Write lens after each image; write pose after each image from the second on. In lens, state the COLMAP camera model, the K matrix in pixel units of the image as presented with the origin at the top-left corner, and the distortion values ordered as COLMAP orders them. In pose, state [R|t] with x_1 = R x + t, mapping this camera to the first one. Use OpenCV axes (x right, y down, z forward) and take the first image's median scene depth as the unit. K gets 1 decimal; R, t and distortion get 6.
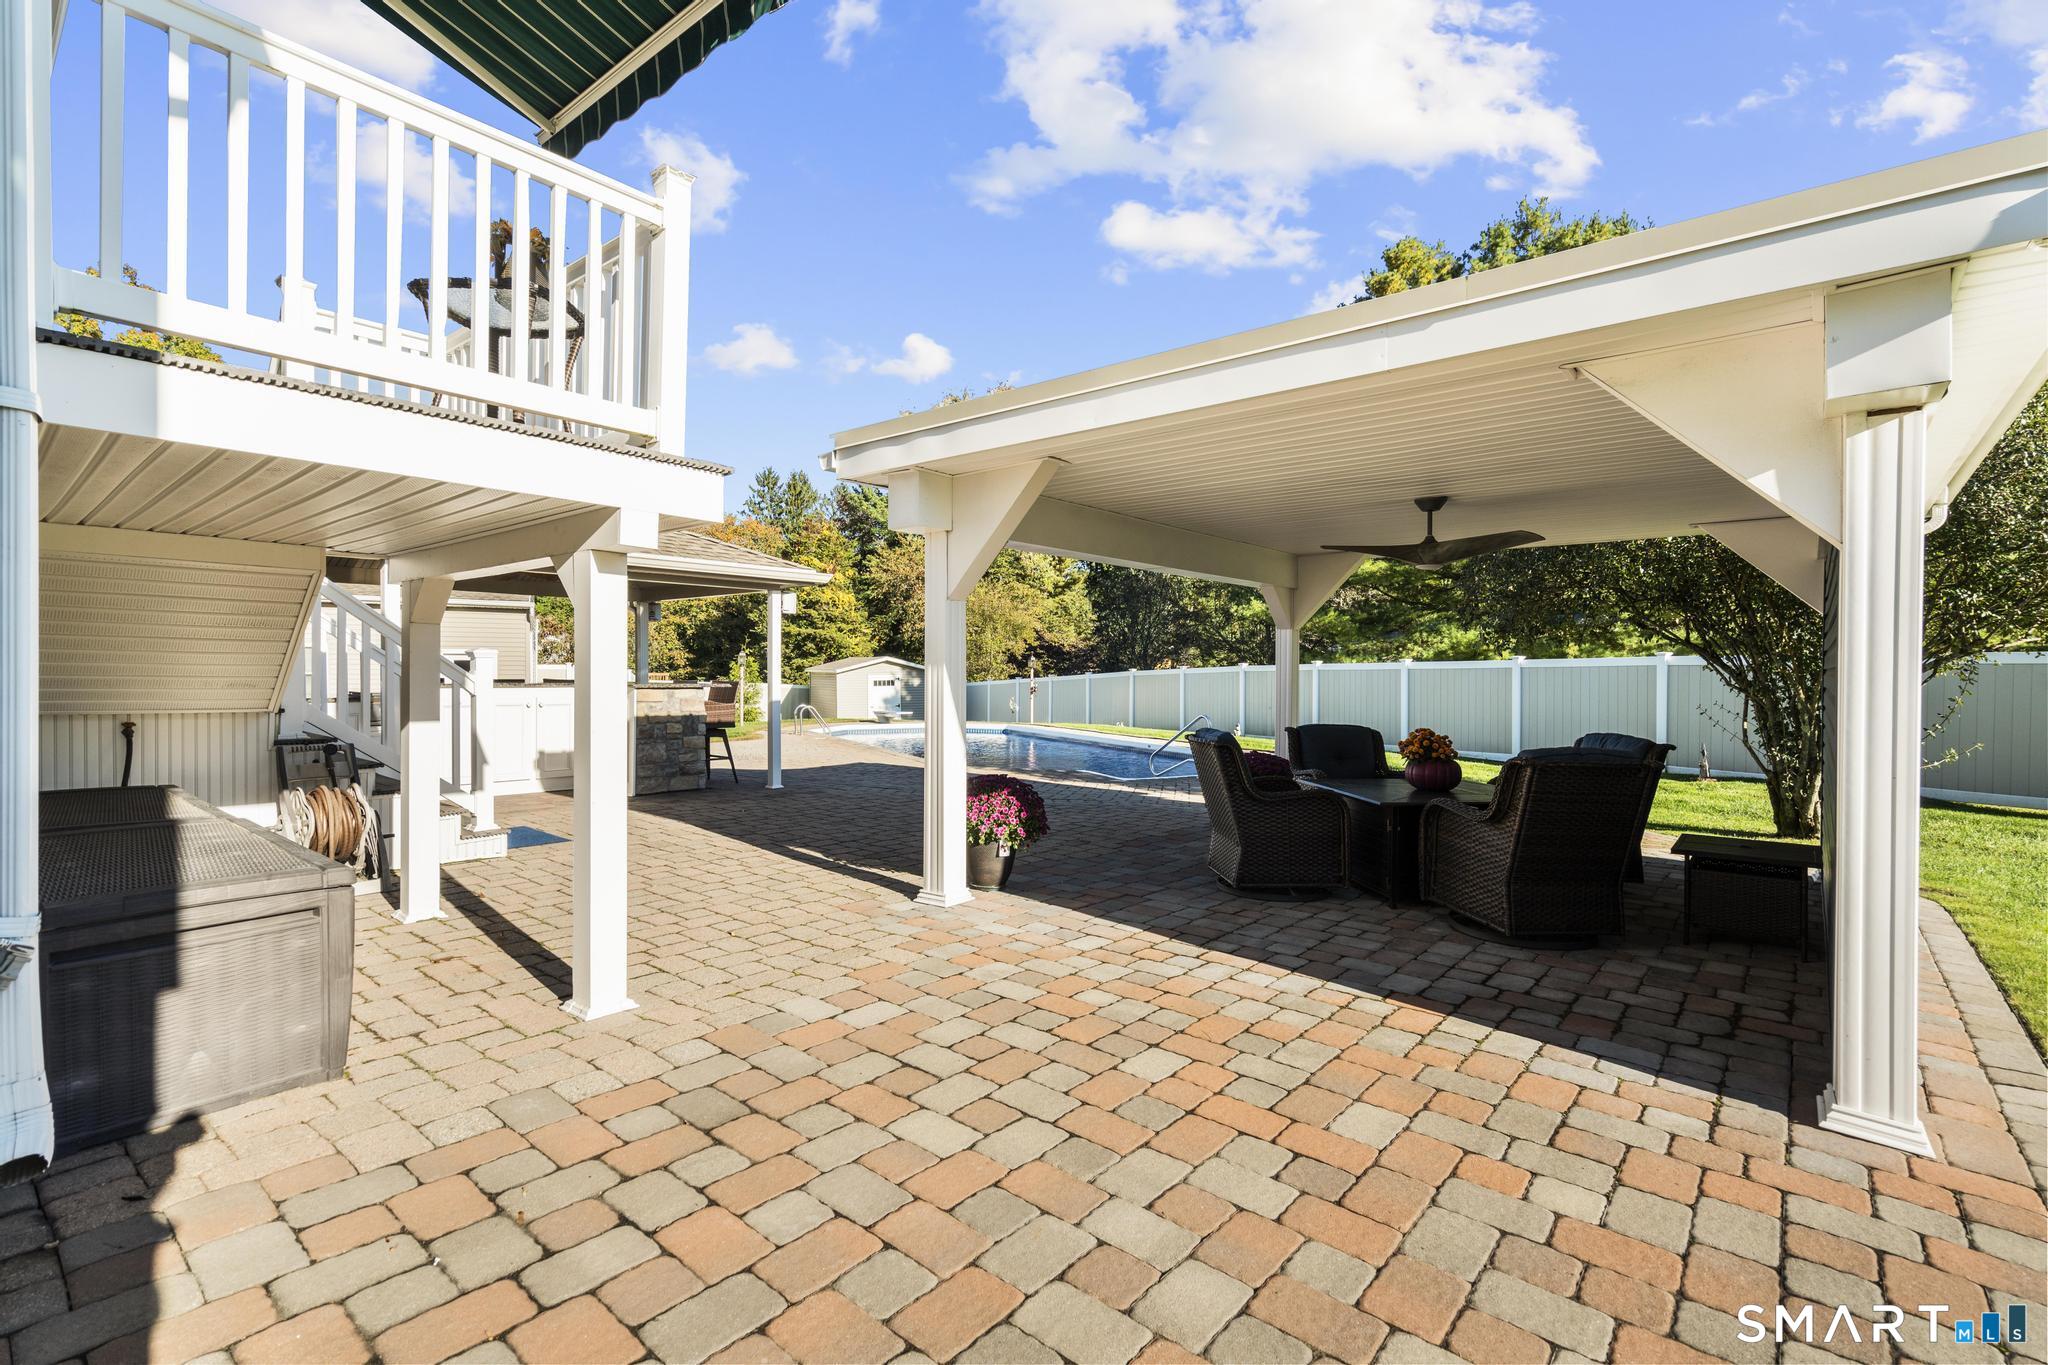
lens RADIAL K [[926.2, 0, 1028.6], [0, 926.2, 681.0], [0, 0, 1]] dist [-0.002172, 0.000447]
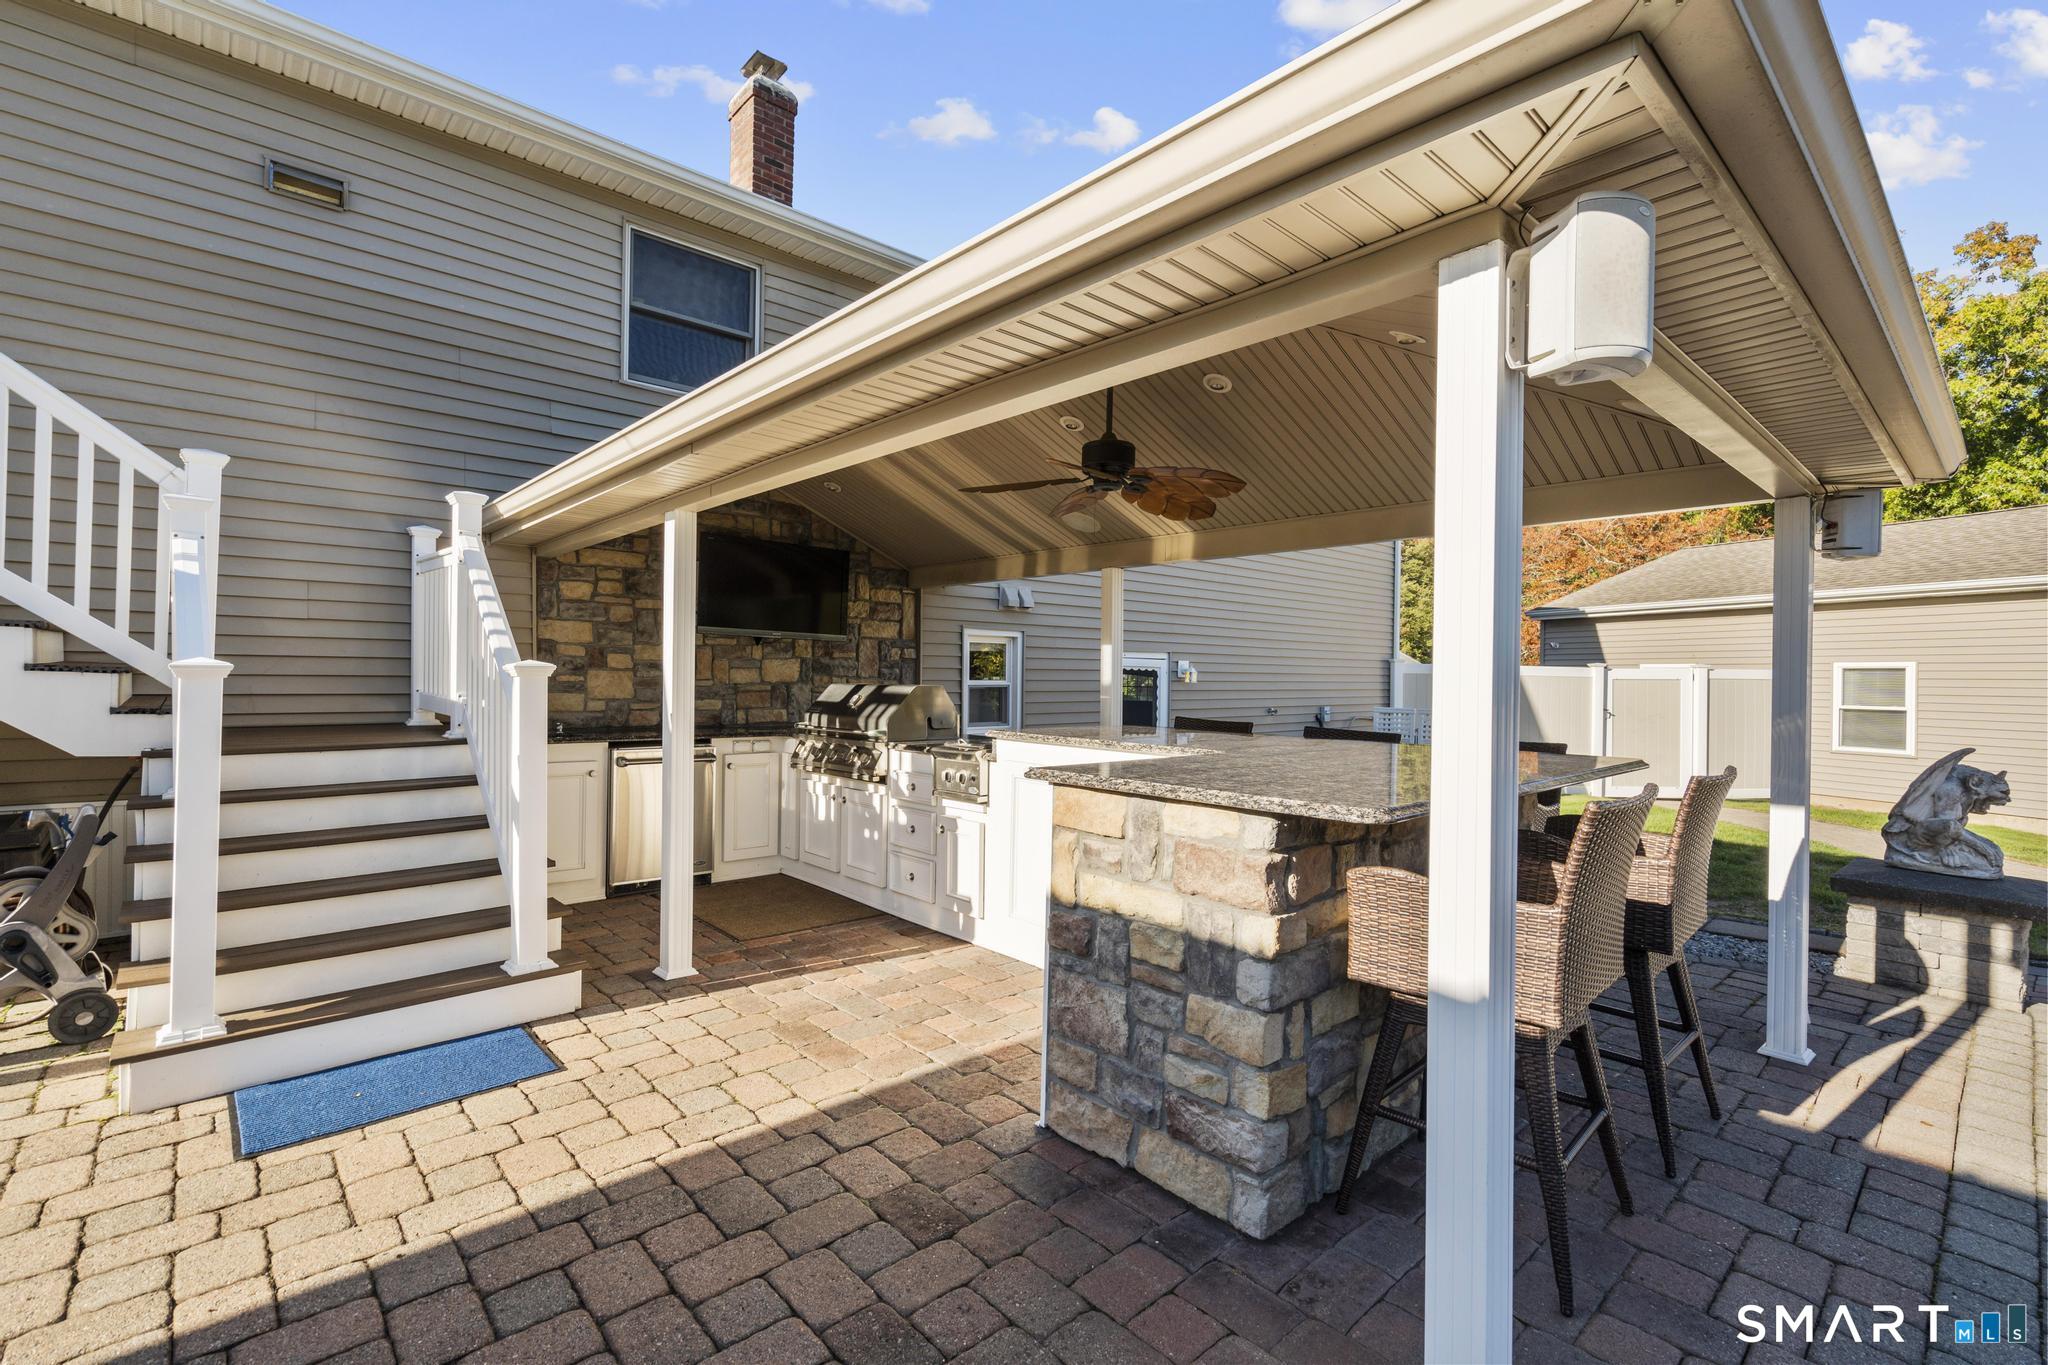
lens RADIAL K [[926.2, 0, 1028.6], [0, 926.2, 681.0], [0, 0, 1]] dist [-0.002172, 0.000447]
pose [[-0.124322, -0.004697, -0.992231, -0.089339], [-0.024498, 0.999699, -0.001663, -0.019808], [0.991939, 0.024101, -0.124400, 0.797547]]
